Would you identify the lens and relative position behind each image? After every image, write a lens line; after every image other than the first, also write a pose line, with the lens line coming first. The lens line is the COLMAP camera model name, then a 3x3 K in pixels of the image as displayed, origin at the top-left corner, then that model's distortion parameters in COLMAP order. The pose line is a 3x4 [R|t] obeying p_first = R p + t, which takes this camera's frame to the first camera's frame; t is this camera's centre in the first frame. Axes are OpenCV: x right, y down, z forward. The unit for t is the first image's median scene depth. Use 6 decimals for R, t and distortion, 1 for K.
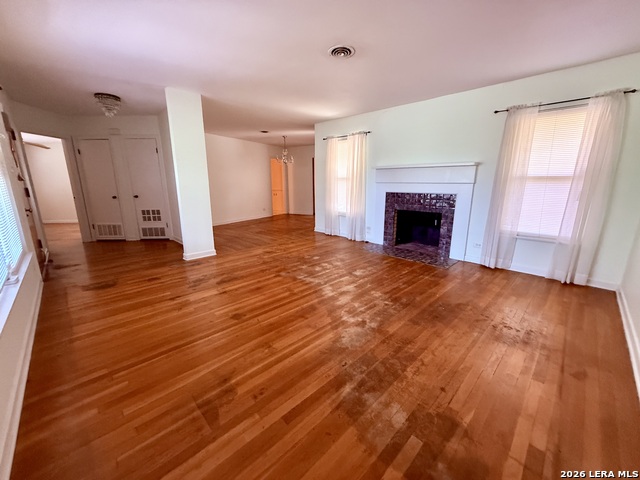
lens RADIAL K [[255.4, 0, 318.5], [0, 255.4, 242.0], [0, 0, 1]] dist [-0.000609, -0.000037]
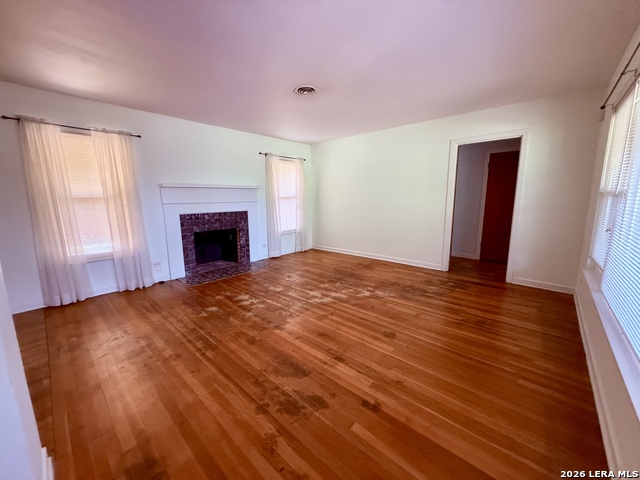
lens RADIAL K [[255.4, 0, 318.5], [0, 255.4, 242.0], [0, 0, 1]] dist [-0.000609, -0.000037]
pose [[-0.061944, -0.173601, 0.982866, -0.948482], [0.240357, 0.953181, 0.183506, -0.239361], [-0.968706, 0.247606, -0.017318, 0.927095]]
